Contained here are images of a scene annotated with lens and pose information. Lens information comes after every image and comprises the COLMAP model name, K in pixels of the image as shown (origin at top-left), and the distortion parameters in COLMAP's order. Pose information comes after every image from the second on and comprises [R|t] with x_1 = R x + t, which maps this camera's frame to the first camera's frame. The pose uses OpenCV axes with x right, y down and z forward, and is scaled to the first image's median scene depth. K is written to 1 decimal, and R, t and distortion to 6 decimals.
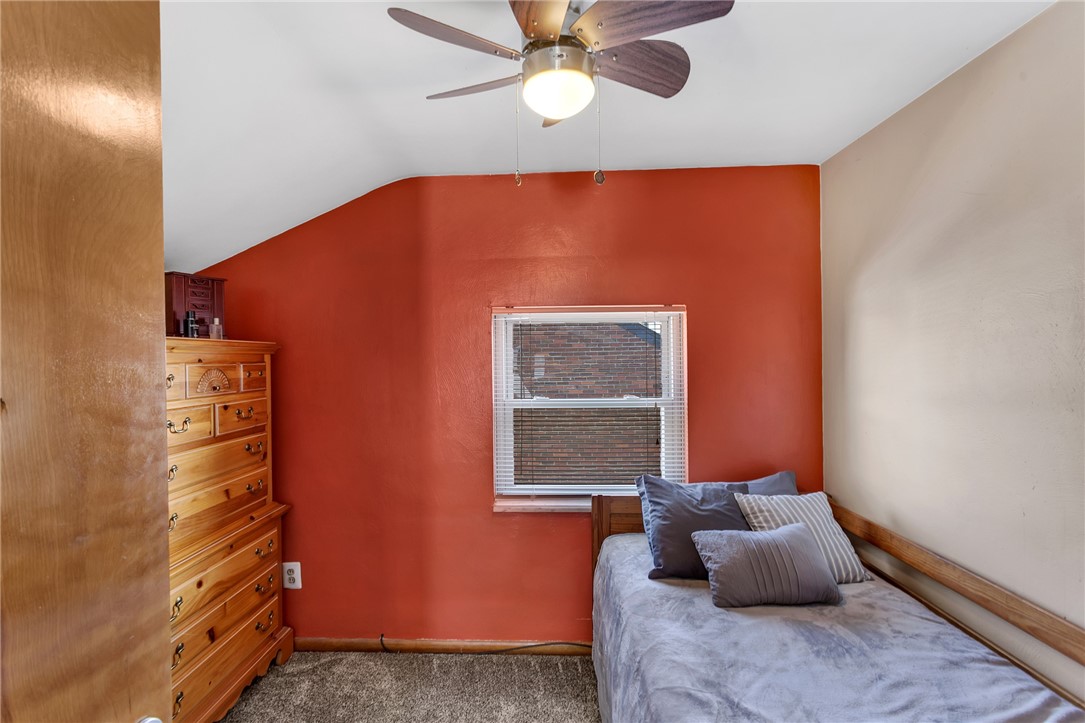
lens RADIAL K [[501.7, 0, 543.9], [0, 501.7, 361.3], [0, 0, 1]] dist [0.002182, -0.000450]
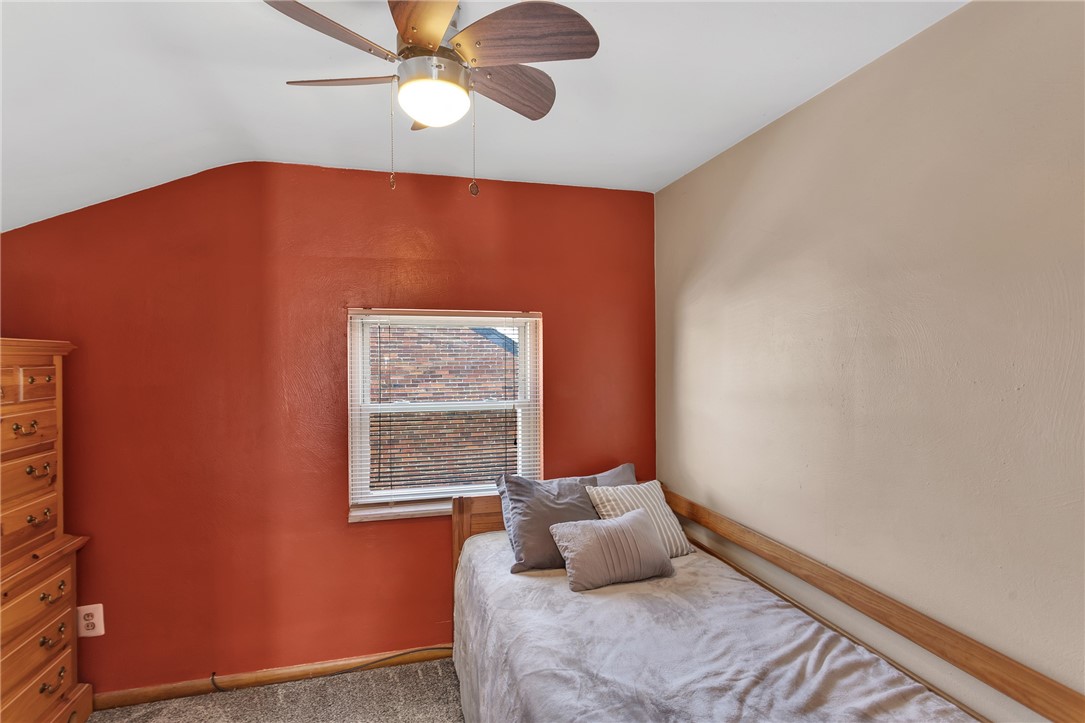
lens RADIAL K [[501.7, 0, 537.8], [0, 501.7, 361.0], [0, 0, 1]] dist [0.002182, -0.000450]
pose [[0.956649, 0.005302, 0.291197, -0.040828], [-0.004555, 0.999984, -0.003243, -0.006129], [-0.291209, 0.001776, 0.956658, -0.017337]]
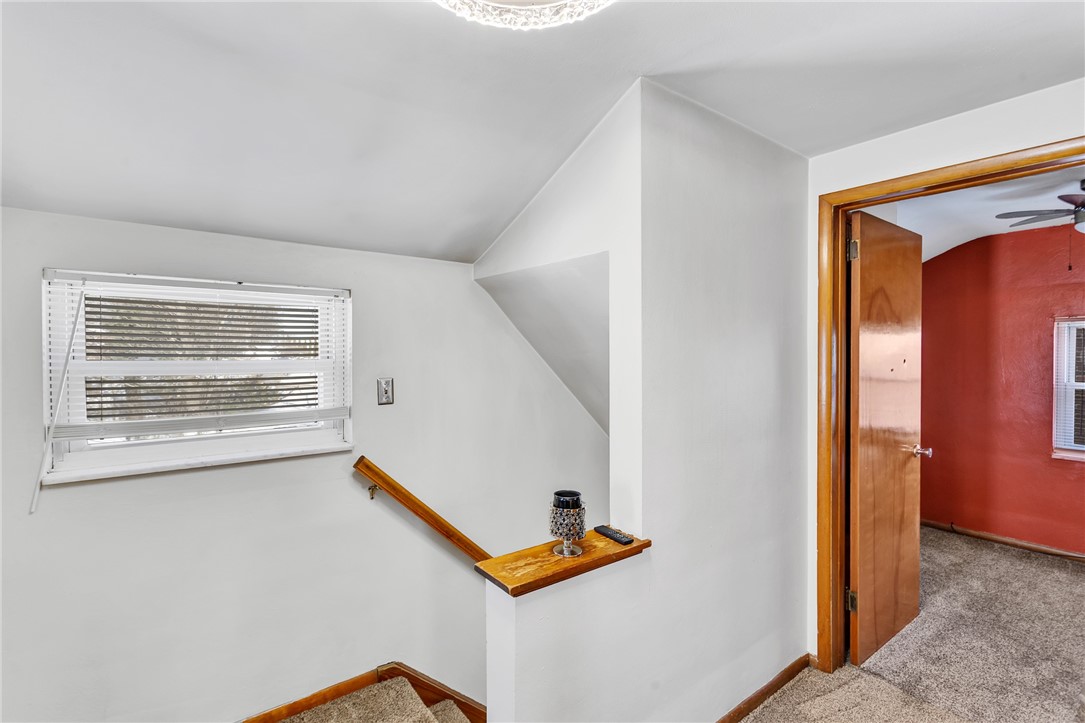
lens RADIAL K [[501.7, 0, 541.1], [0, 501.7, 366.2], [0, 0, 1]] dist [0.002182, -0.000450]
pose [[0.620821, 0.023980, -0.783585, 0.130114], [-0.009470, 0.999689, 0.023091, 0.014588], [0.783895, -0.006915, 0.620855, -1.194259]]
